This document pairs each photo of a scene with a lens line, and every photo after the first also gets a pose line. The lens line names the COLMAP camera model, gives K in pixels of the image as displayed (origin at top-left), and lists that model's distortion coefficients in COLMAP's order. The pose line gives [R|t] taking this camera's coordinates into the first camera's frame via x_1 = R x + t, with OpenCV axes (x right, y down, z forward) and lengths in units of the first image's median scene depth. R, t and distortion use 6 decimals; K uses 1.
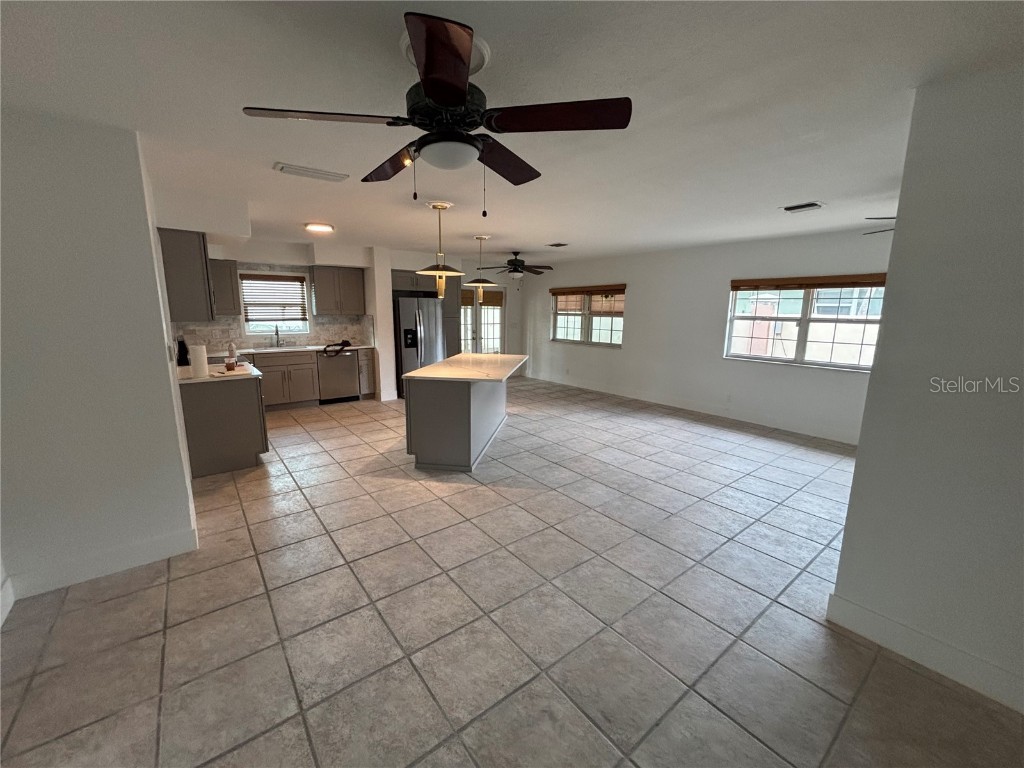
lens RADIAL K [[413.4, 0, 509.5], [0, 413.4, 384.4], [0, 0, 1]] dist [0.006027, -0.000126]
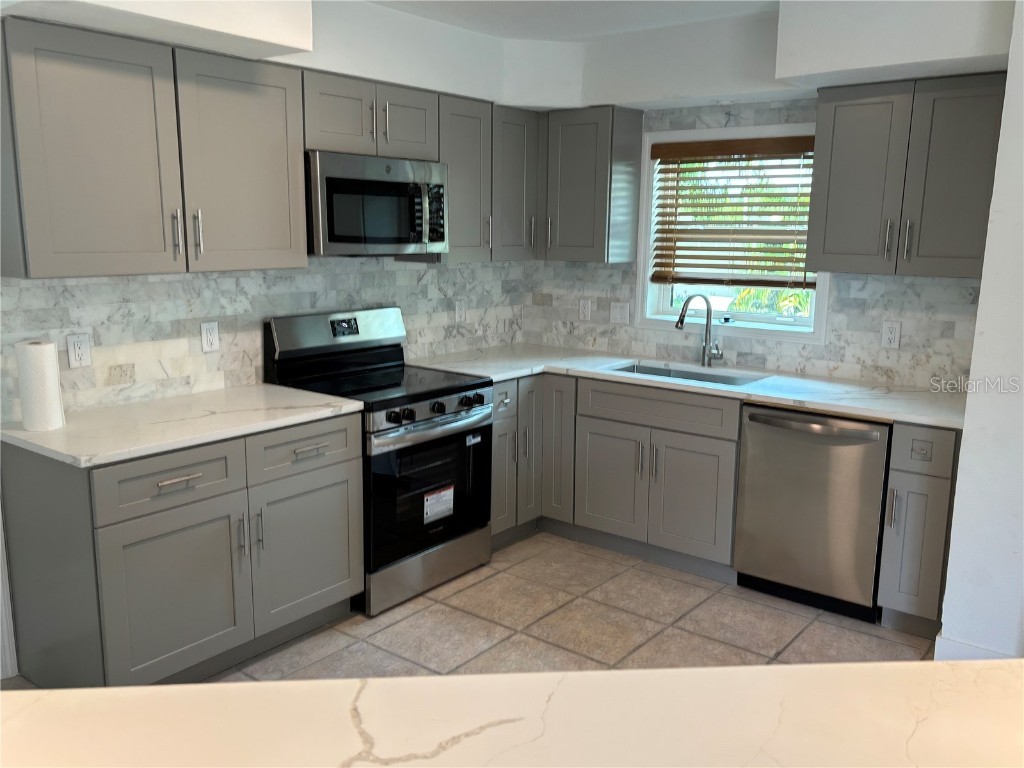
lens RADIAL K [[873.8, 0, 514.3], [0, 873.8, 398.8], [0, 0, 1]] dist [0.037136, -0.051216]
pose [[0.245328, 0.180686, -0.952453, 0.060503], [-0.182201, 0.973563, 0.137761, -0.141666], [0.952164, 0.139741, 0.271763, 0.730528]]
